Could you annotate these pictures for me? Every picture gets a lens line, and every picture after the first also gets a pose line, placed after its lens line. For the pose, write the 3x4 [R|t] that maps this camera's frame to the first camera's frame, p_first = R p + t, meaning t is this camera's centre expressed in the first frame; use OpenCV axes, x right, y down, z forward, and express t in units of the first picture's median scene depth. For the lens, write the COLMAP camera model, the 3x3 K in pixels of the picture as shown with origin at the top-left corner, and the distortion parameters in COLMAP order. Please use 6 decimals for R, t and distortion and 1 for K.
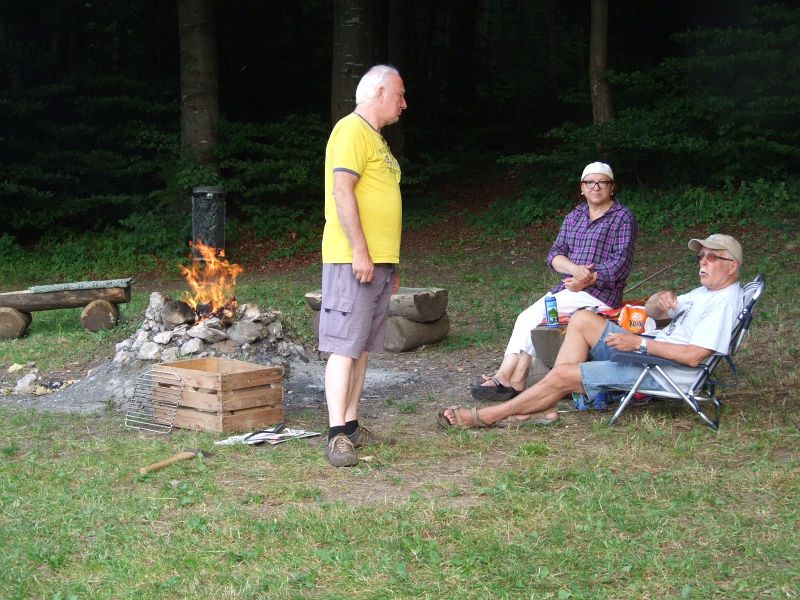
lens RADIAL K [[1805.8, 0, 396.9], [0, 1805.8, 303.3], [0, 0, 1]] dist [0.157326, 0.000000]
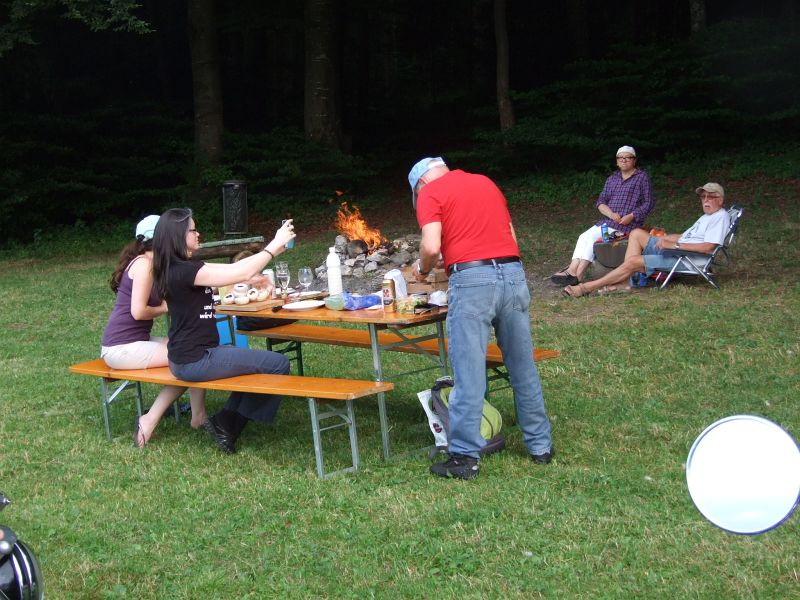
lens RADIAL K [[1650.4, 0, 402.9], [0, 1650.4, 299.5], [0, 0, 1]] dist [0.107146, 0.000000]
pose [[0.988106, -0.036571, 0.149365, -0.307183], [0.036641, 0.999326, 0.002278, 0.050853], [-0.149347, 0.003222, 0.988780, -0.471197]]
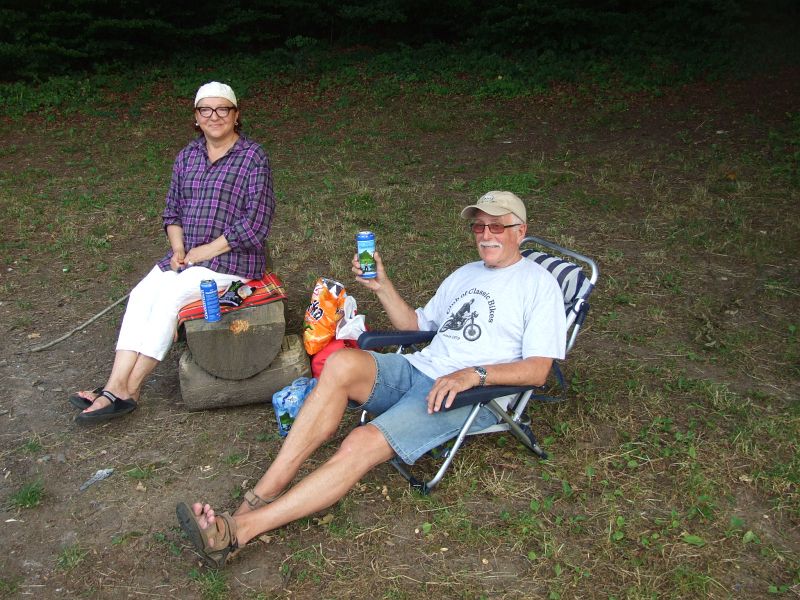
lens RADIAL K [[793.7, 0, 399.0], [0, 793.7, 302.5], [0, 0, 1]] dist [0.020760, 0.000000]
pose [[0.739120, -0.193958, 0.645044, -0.053695], [0.046376, 0.970025, 0.238537, -0.059046], [-0.671975, -0.146393, 0.725960, 0.642404]]
